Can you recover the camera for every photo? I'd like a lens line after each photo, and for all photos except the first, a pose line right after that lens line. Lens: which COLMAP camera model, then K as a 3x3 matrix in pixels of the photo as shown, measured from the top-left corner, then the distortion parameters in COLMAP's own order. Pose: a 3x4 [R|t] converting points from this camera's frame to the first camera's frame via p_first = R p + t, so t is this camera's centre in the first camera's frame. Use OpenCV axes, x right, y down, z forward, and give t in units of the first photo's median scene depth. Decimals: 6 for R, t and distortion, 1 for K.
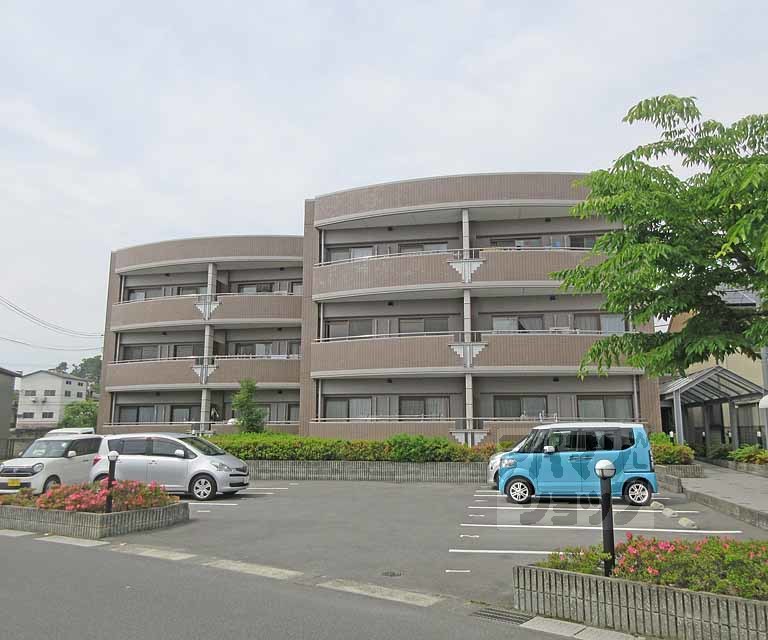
lens RADIAL K [[648.5, 0, 386.3], [0, 648.5, 317.9], [0, 0, 1]] dist [0.036839, -0.017673]
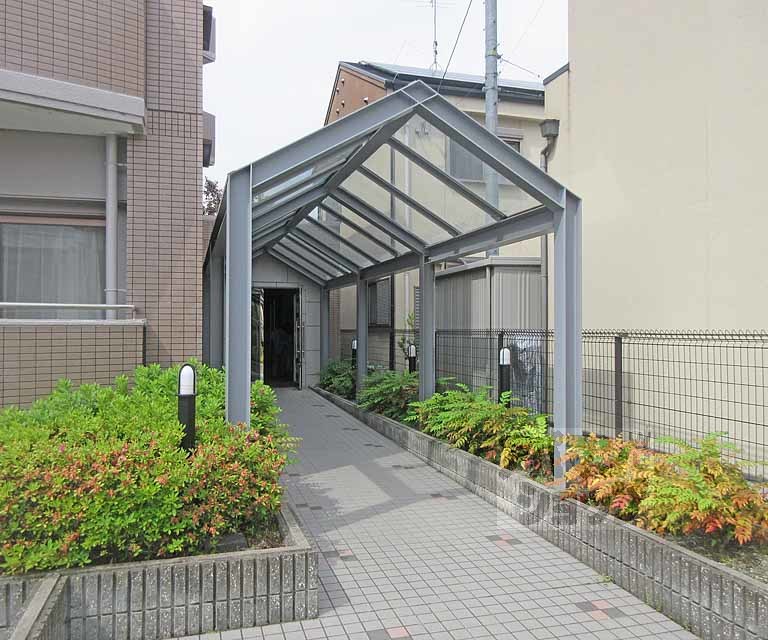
lens RADIAL K [[648.5, 0, 384.6], [0, 648.5, 319.2], [0, 0, 1]] dist [0.036839, -0.017673]
pose [[0.888445, -0.001395, 0.458981, 0.359788], [-0.071204, 0.987470, 0.140831, 0.115151], [-0.453427, -0.157802, 0.877213, 0.725337]]
